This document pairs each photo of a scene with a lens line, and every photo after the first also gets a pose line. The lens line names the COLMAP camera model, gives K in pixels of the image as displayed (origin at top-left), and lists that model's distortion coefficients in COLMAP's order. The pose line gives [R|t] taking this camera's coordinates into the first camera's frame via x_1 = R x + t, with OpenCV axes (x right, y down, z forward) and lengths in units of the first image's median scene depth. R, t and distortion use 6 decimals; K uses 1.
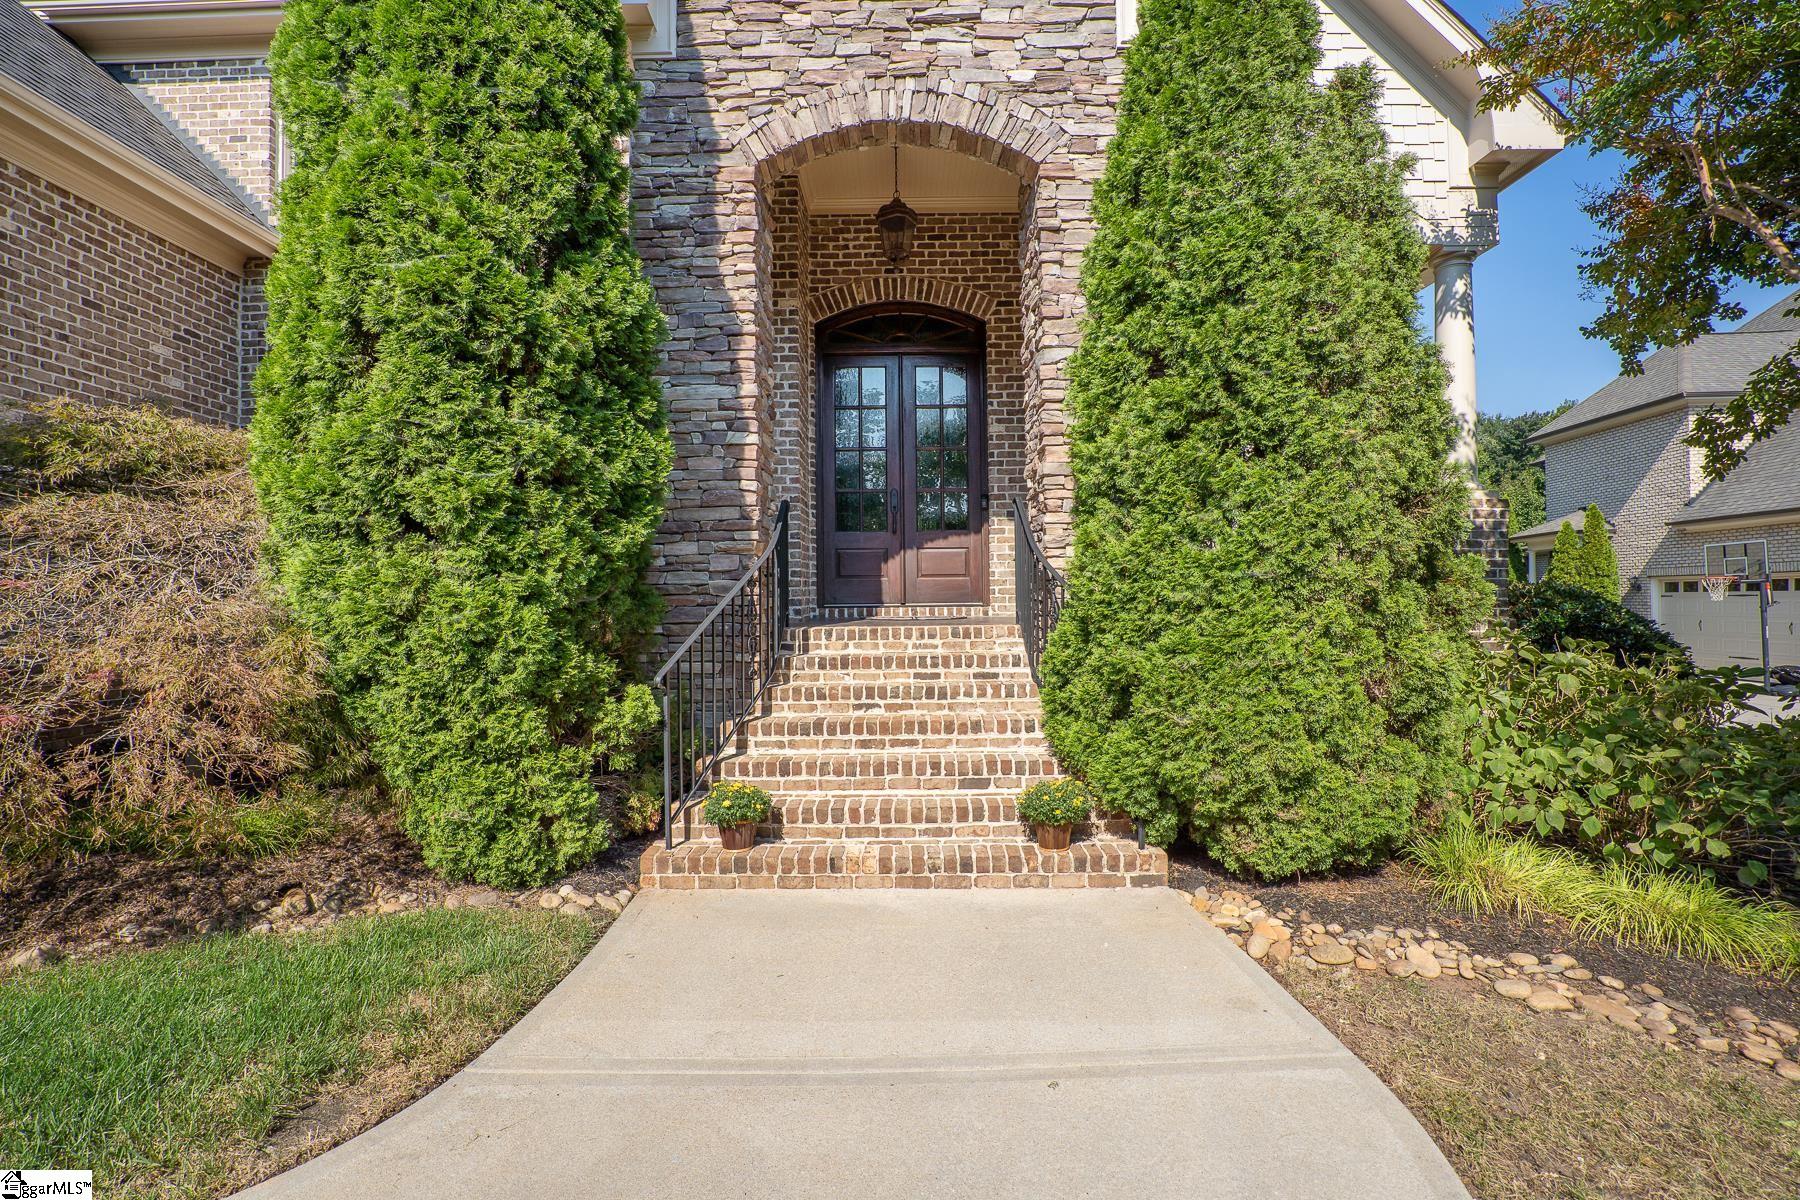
lens RADIAL K [[807.6, 0, 889.9], [0, 807.6, 600.8], [0, 0, 1]] dist [-0.015225, 0.000311]
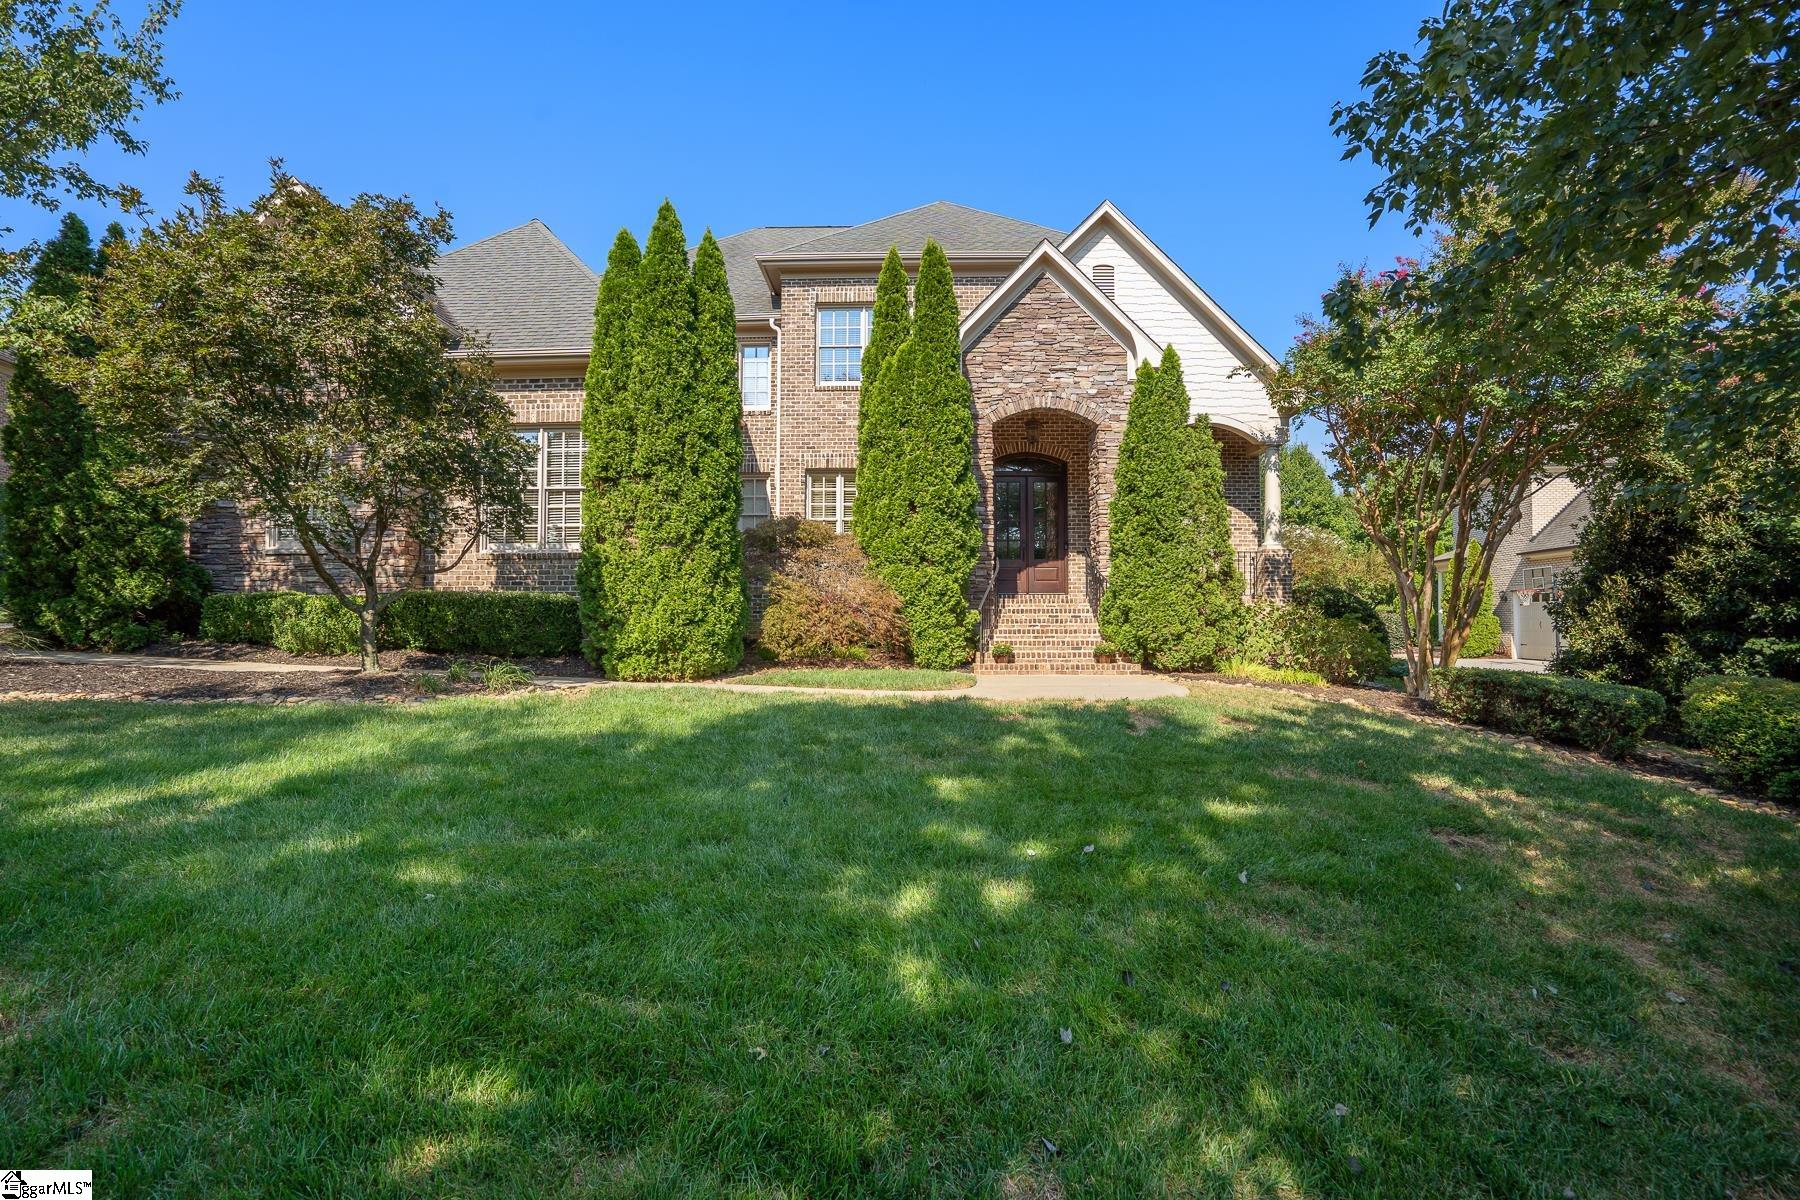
lens RADIAL K [[807.6, 0, 907.6], [0, 807.6, 606.4], [0, 0, 1]] dist [-0.015225, 0.000311]
pose [[0.999946, 0.010350, 0.000409, -0.476608], [-0.010344, 0.999867, -0.012580, 0.110107], [-0.000539, 0.012575, 0.999921, -1.801871]]
